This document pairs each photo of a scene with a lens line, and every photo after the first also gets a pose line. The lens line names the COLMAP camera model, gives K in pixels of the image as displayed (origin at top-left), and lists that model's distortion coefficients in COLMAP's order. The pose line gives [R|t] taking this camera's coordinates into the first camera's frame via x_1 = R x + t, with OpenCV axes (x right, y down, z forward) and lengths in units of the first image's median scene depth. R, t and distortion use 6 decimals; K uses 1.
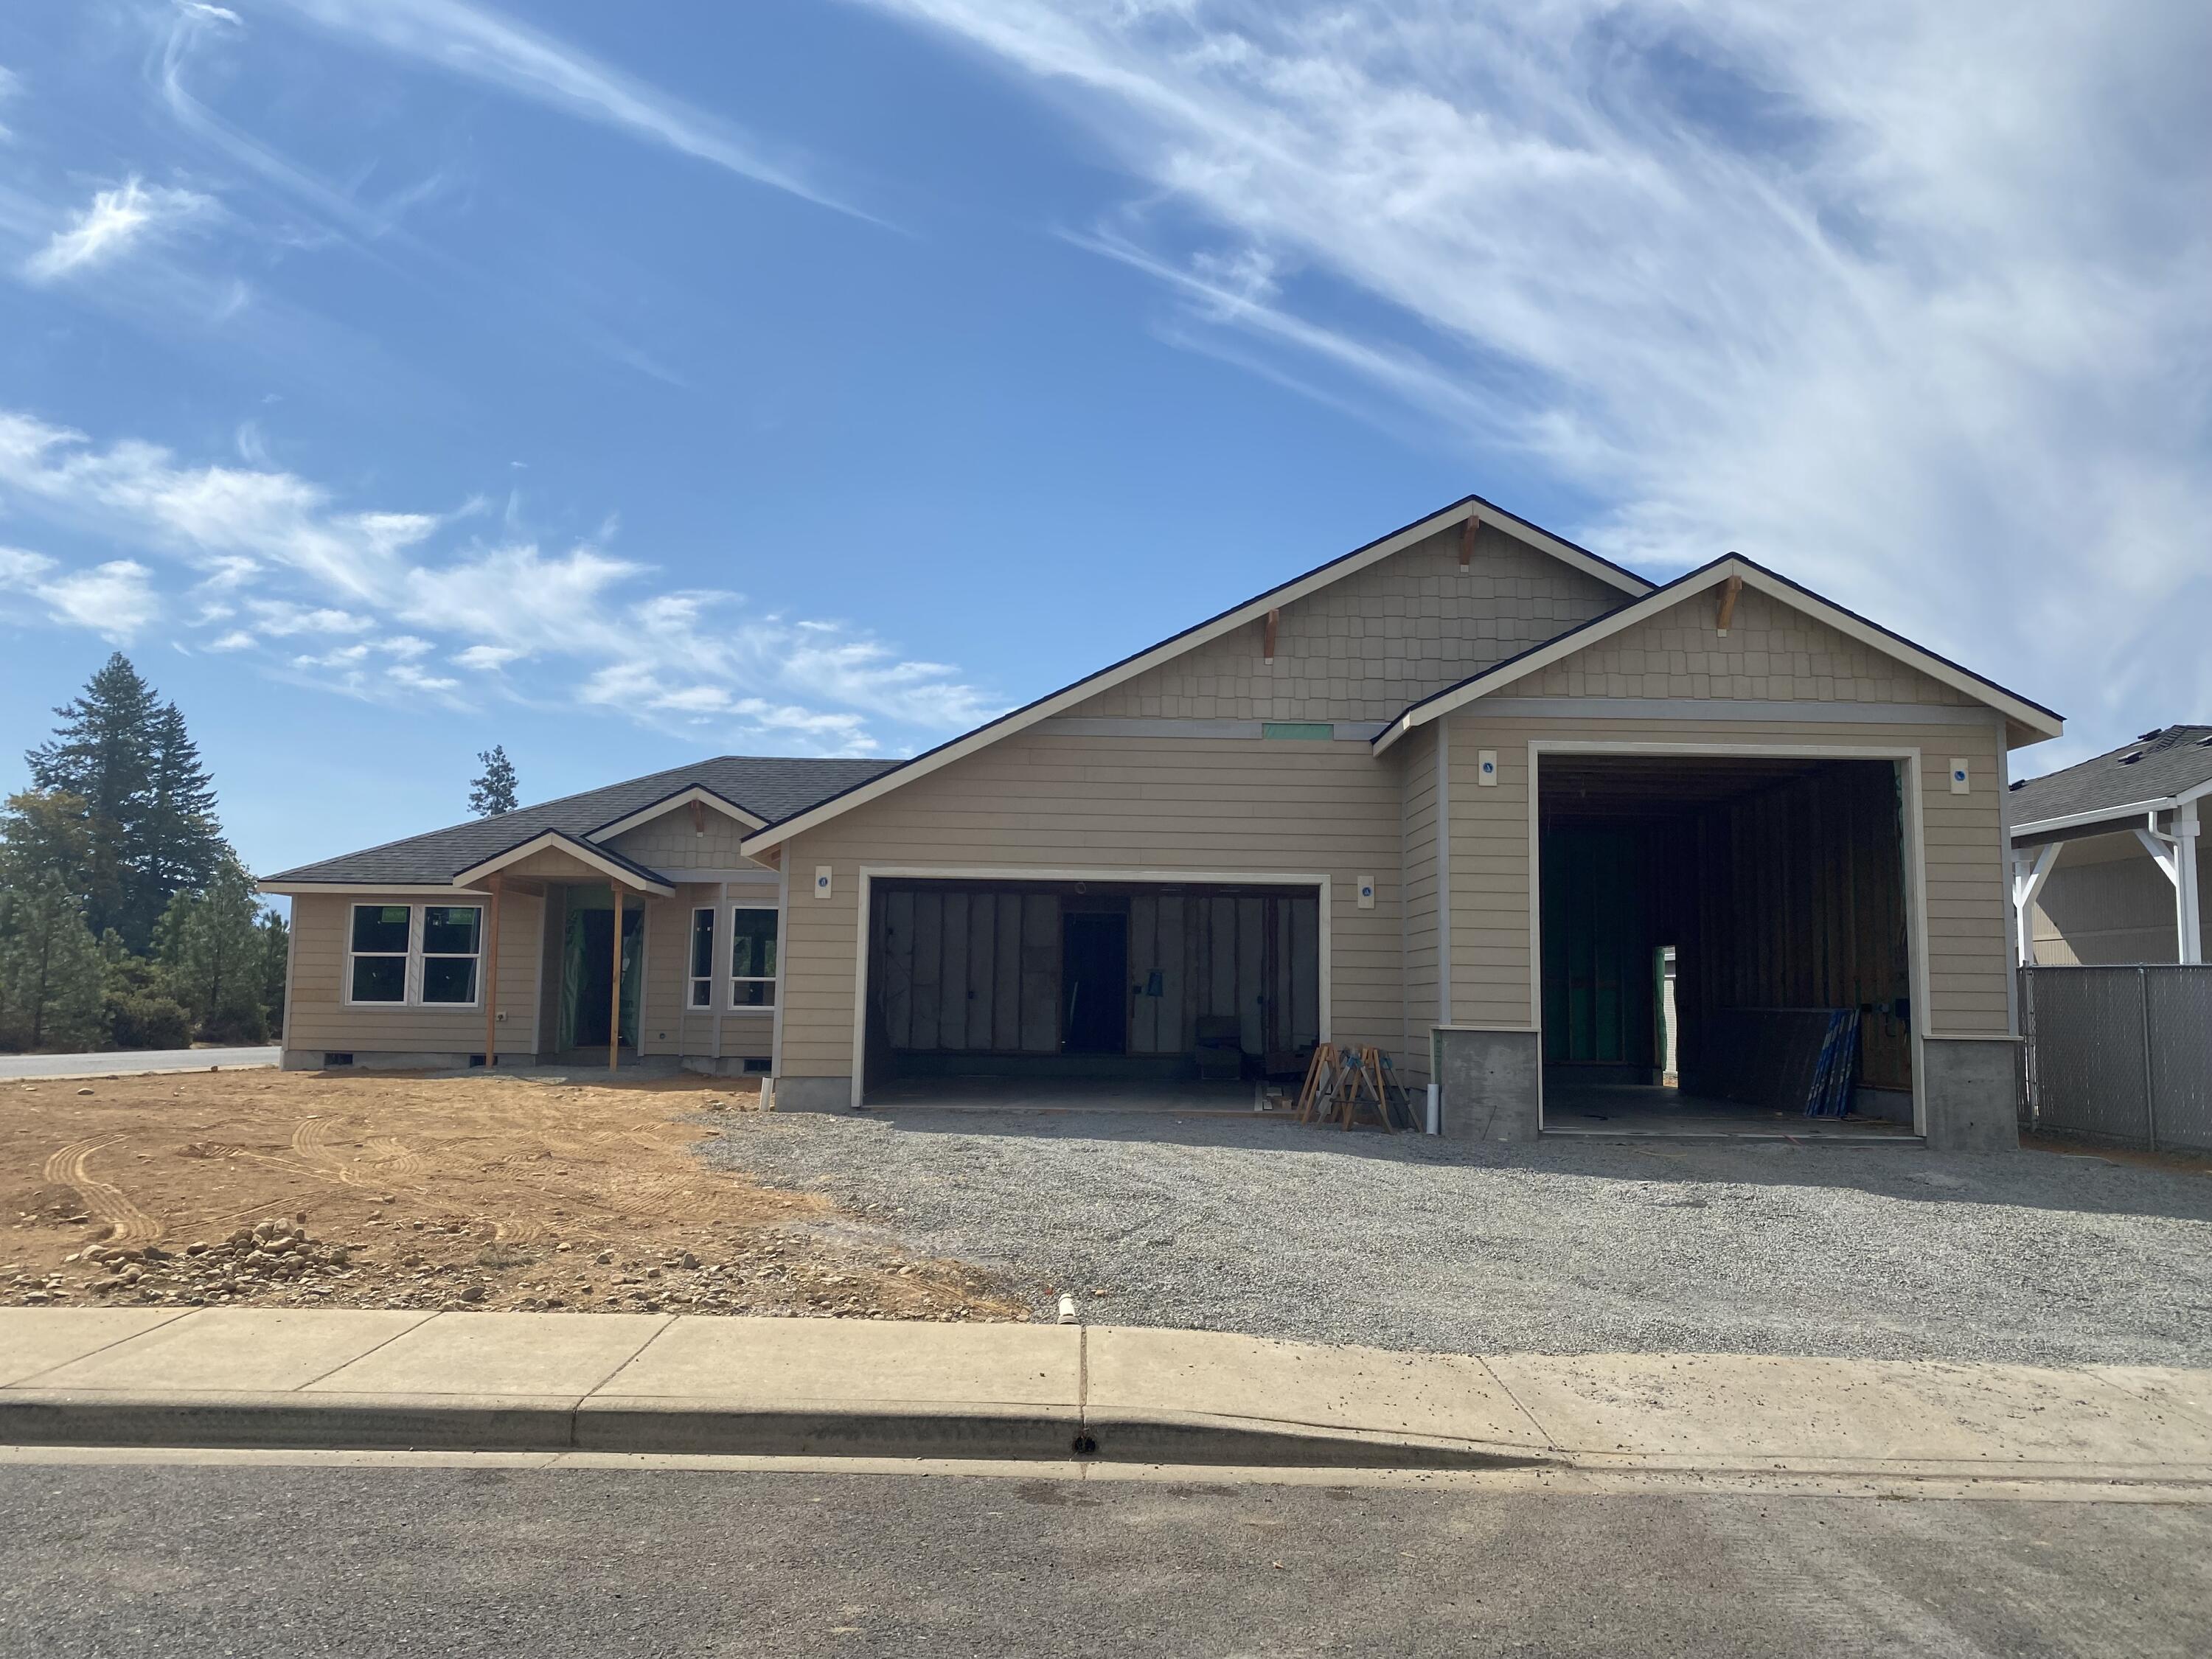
lens RADIAL K [[1676.6, 0, 1095.7], [0, 1676.6, 824.4], [0, 0, 1]] dist [0.041167, -0.051604]
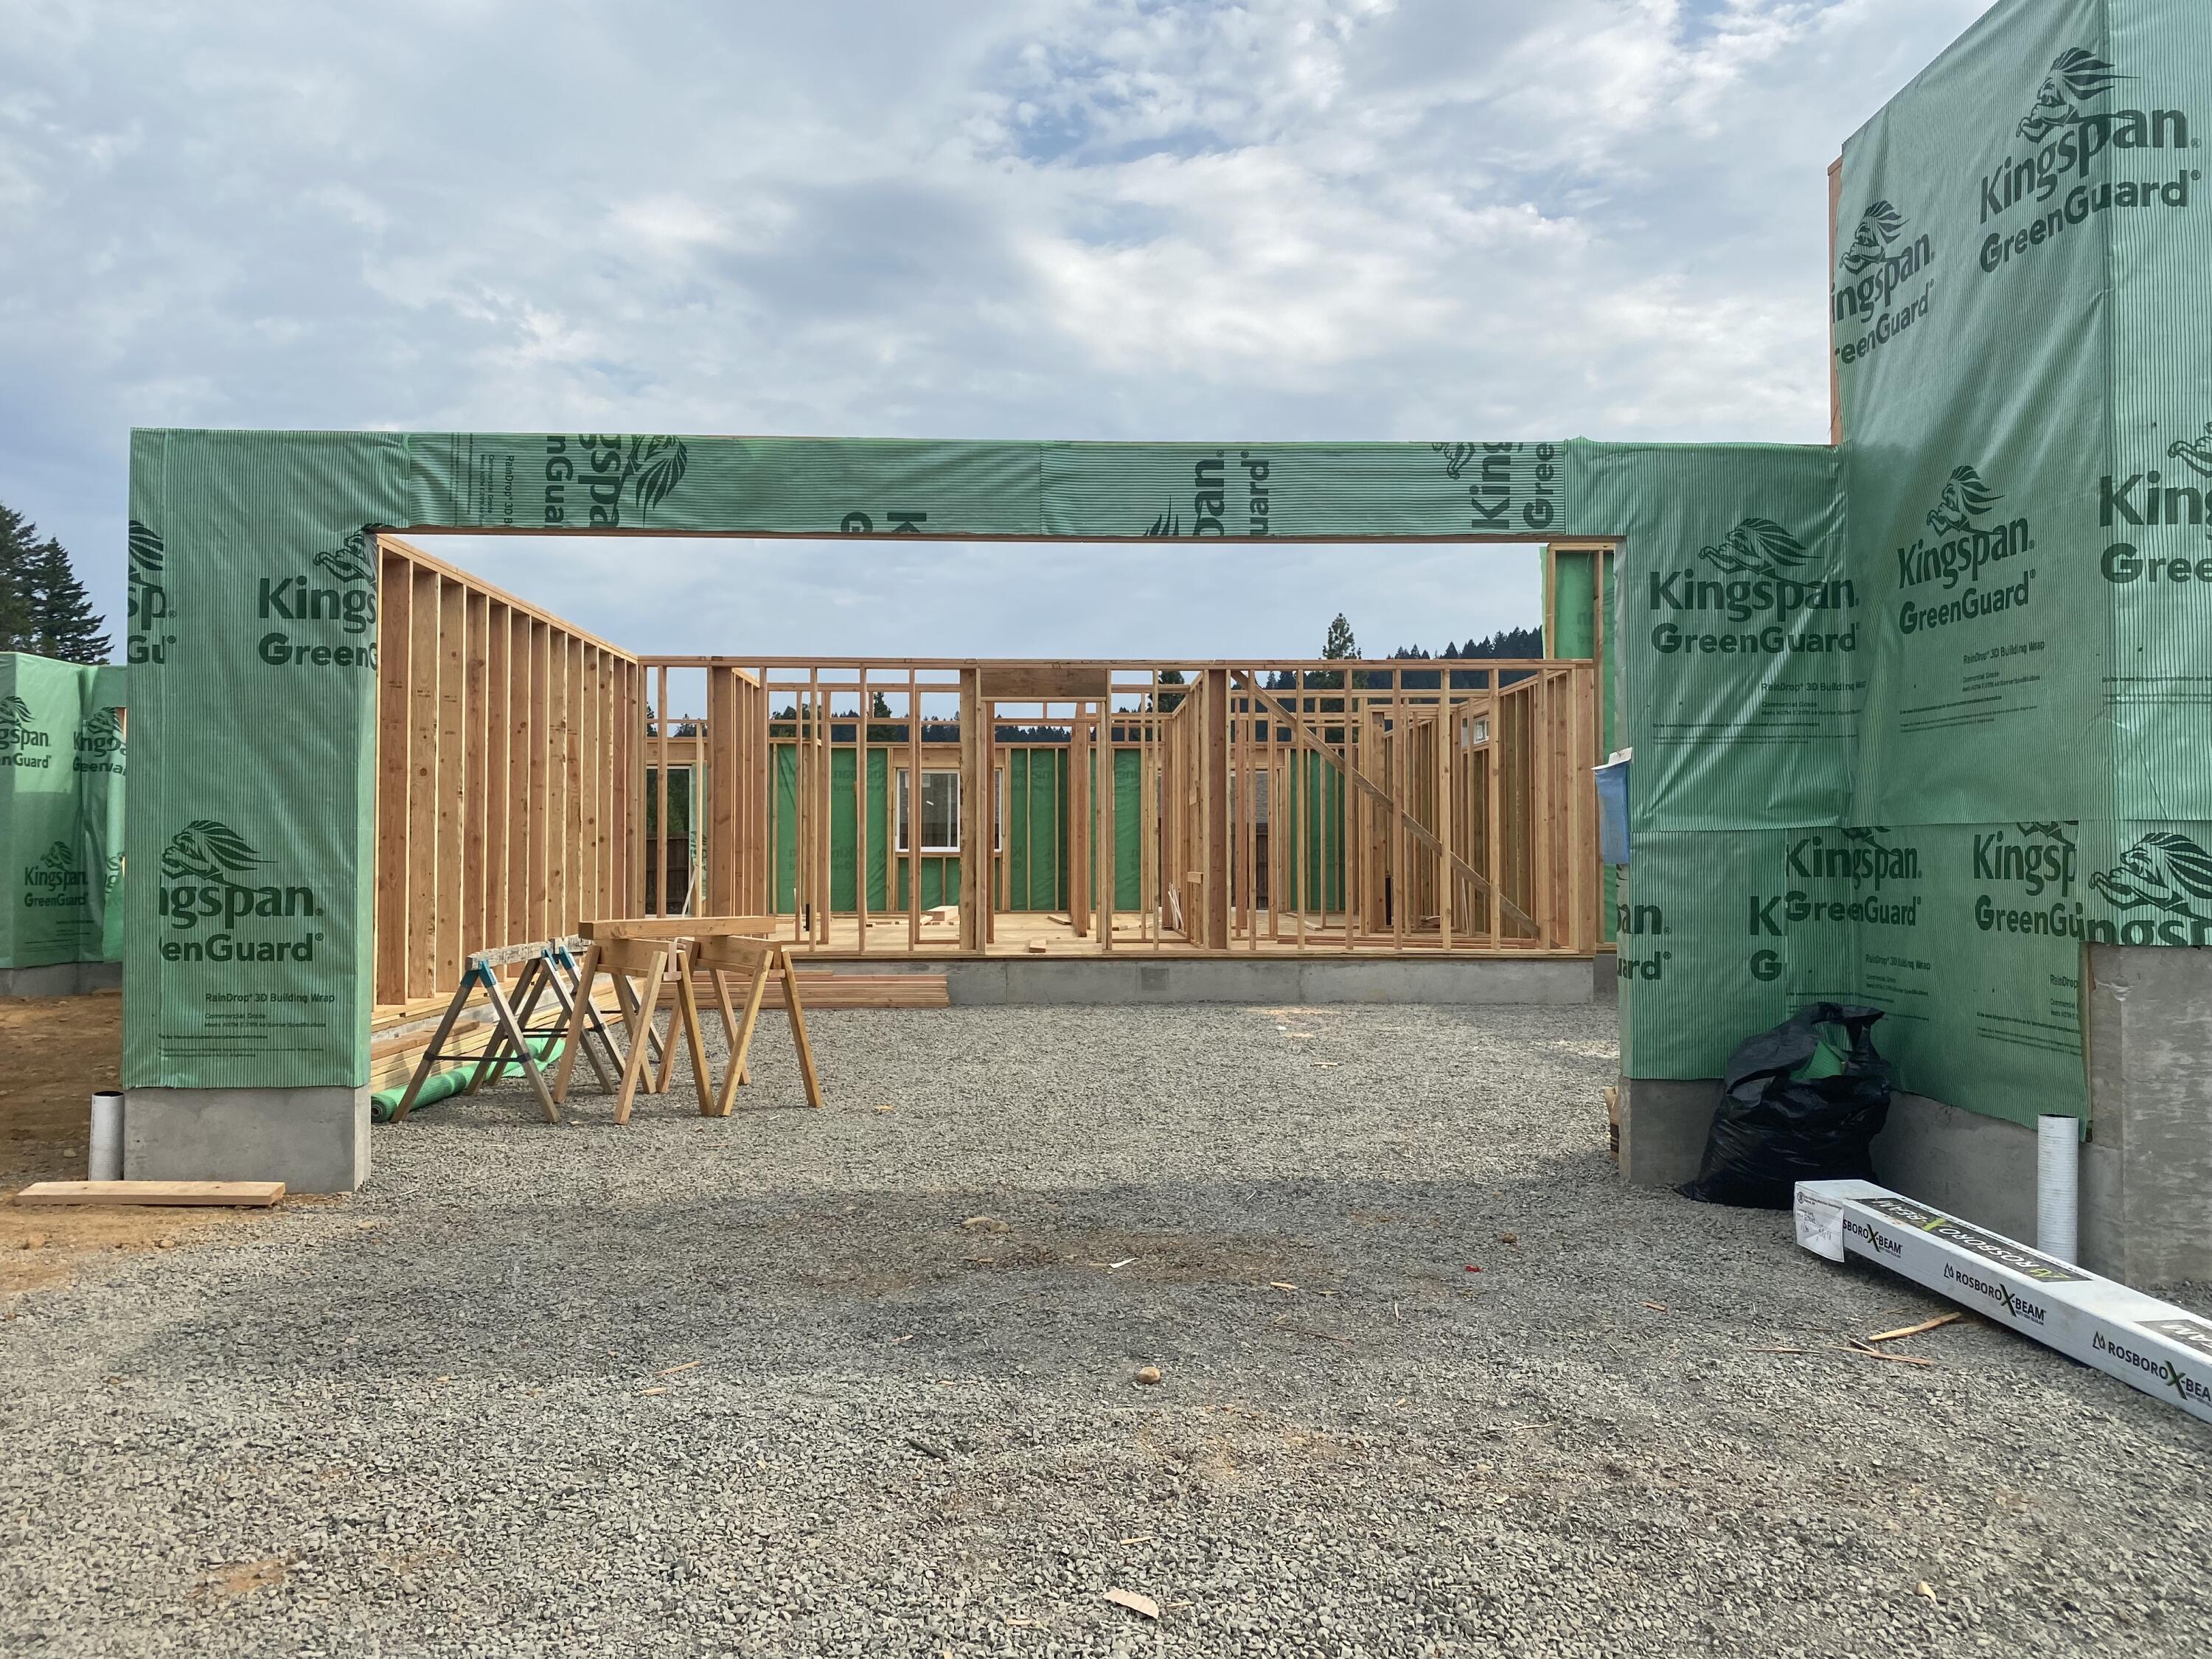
lens RADIAL K [[1676.6, 0, 1095.7], [0, 1676.6, 824.4], [0, 0, 1]] dist [0.041167, -0.051604]
pose [[0.999743, -0.016348, 0.015703, 0.013122], [0.014846, 0.995698, 0.091456, 0.059948], [-0.017131, -0.091199, 0.995685, 0.611556]]
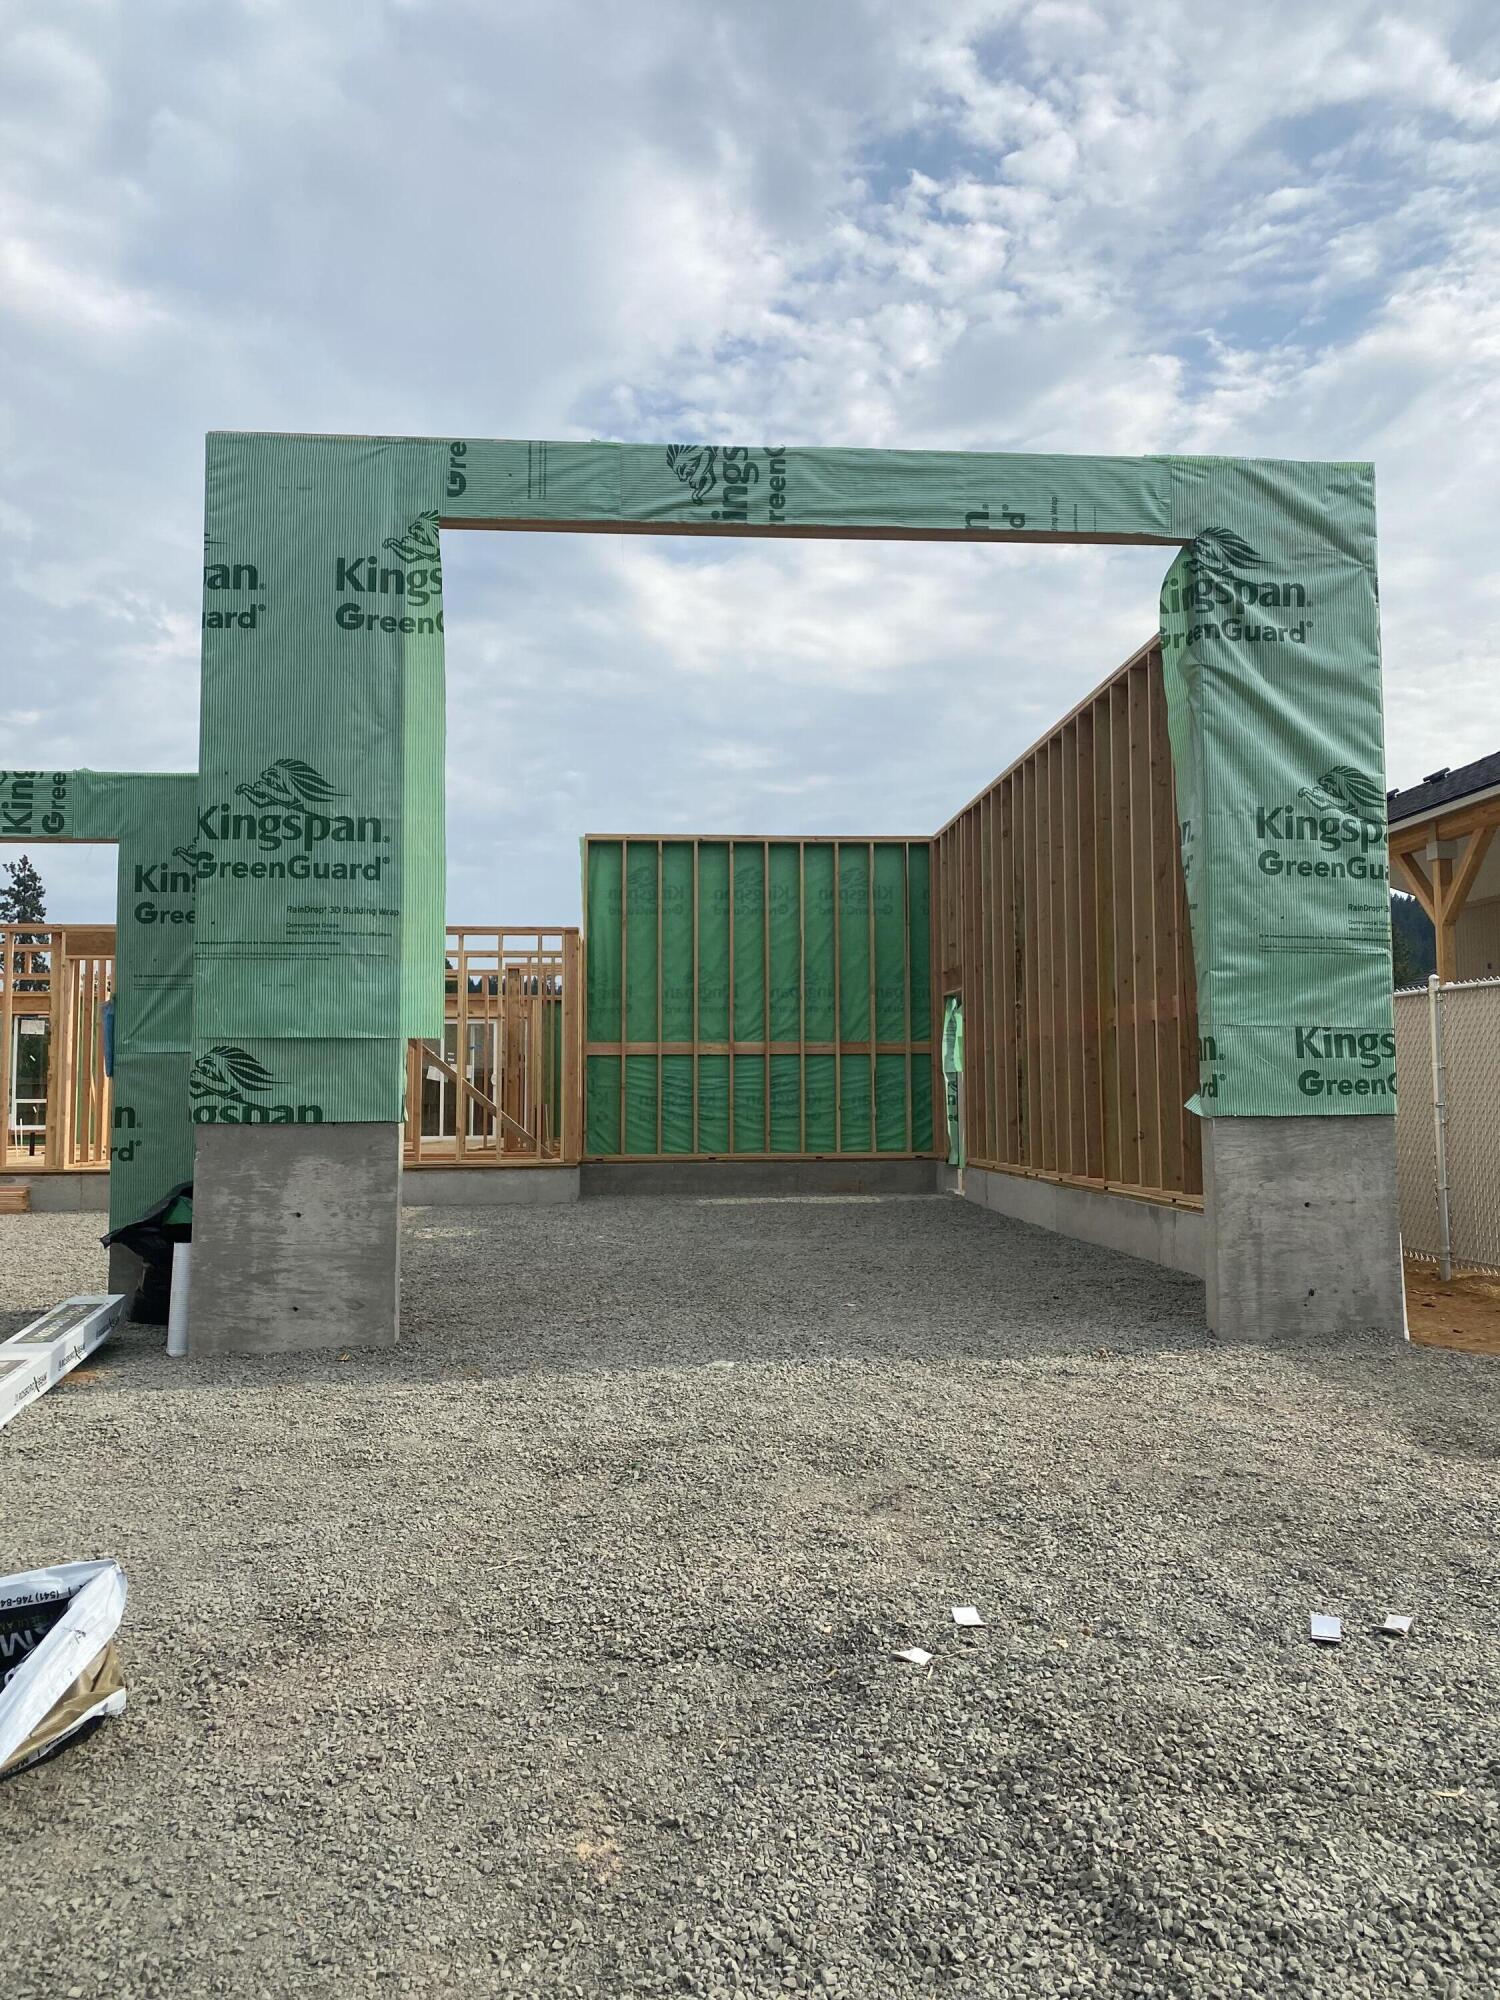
lens RADIAL K [[1539.2, 0, 755.4], [0, 1539.2, 982.4], [0, 0, 1]] dist [0.079678, -0.121820]
pose [[0.997601, -0.017001, 0.067099, 0.291593], [0.014665, 0.999274, 0.035157, 0.062334], [-0.067648, -0.034089, 0.997127, 0.501942]]
